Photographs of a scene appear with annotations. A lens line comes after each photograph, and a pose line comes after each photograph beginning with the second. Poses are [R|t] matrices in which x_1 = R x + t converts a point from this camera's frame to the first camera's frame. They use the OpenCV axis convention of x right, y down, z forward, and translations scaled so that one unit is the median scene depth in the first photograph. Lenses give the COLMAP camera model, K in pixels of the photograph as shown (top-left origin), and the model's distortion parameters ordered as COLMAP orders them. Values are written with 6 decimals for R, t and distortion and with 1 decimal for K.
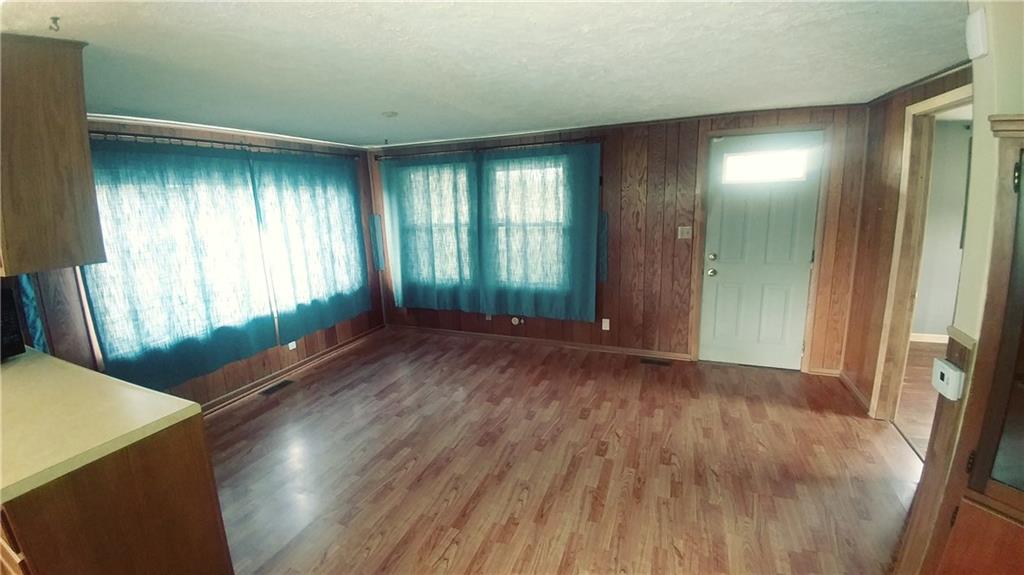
lens RADIAL K [[413.6, 0, 509.8], [0, 413.6, 276.5], [0, 0, 1]] dist [0.025575, -0.038918]
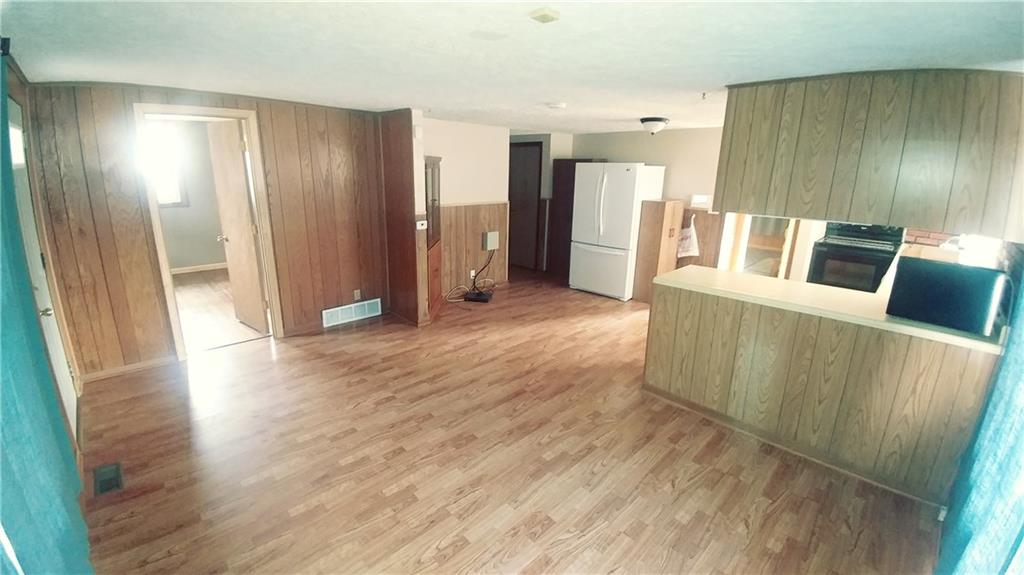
lens RADIAL K [[413.6, 0, 509.8], [0, 413.6, 276.5], [0, 0, 1]] dist [0.025575, -0.038918]
pose [[-0.914515, -0.090529, 0.394293, -0.555346], [0.081816, 0.913114, 0.399411, -0.353678], [-0.396193, 0.397527, -0.827649, 1.818767]]
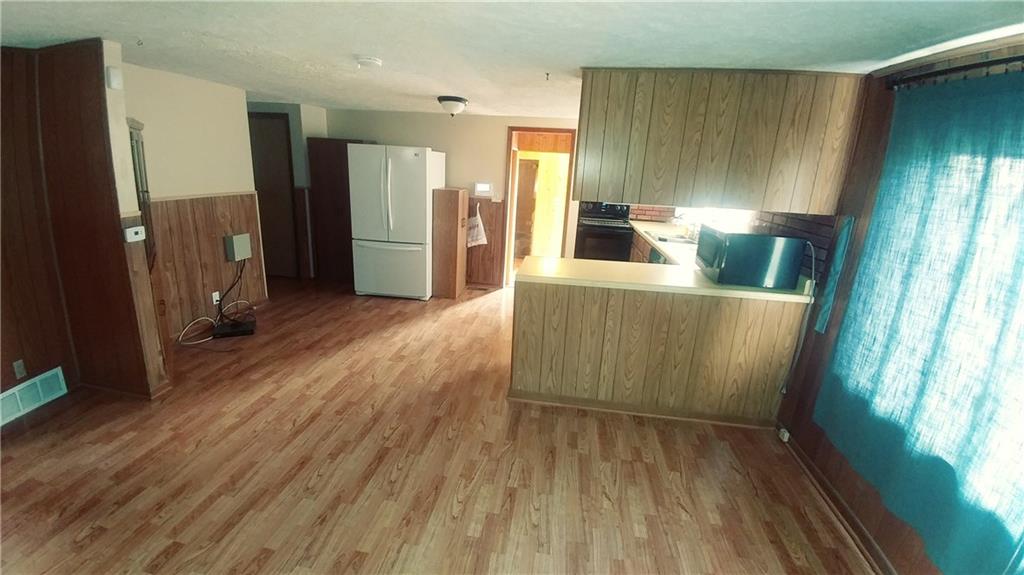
lens RADIAL K [[413.6, 0, 509.8], [0, 413.6, 276.5], [0, 0, 1]] dist [0.025575, -0.038918]
pose [[-0.972761, 0.038255, -0.228632, -0.184146], [-0.065417, 0.900900, 0.429068, -0.294440], [0.222388, 0.432337, -0.873858, 1.595796]]
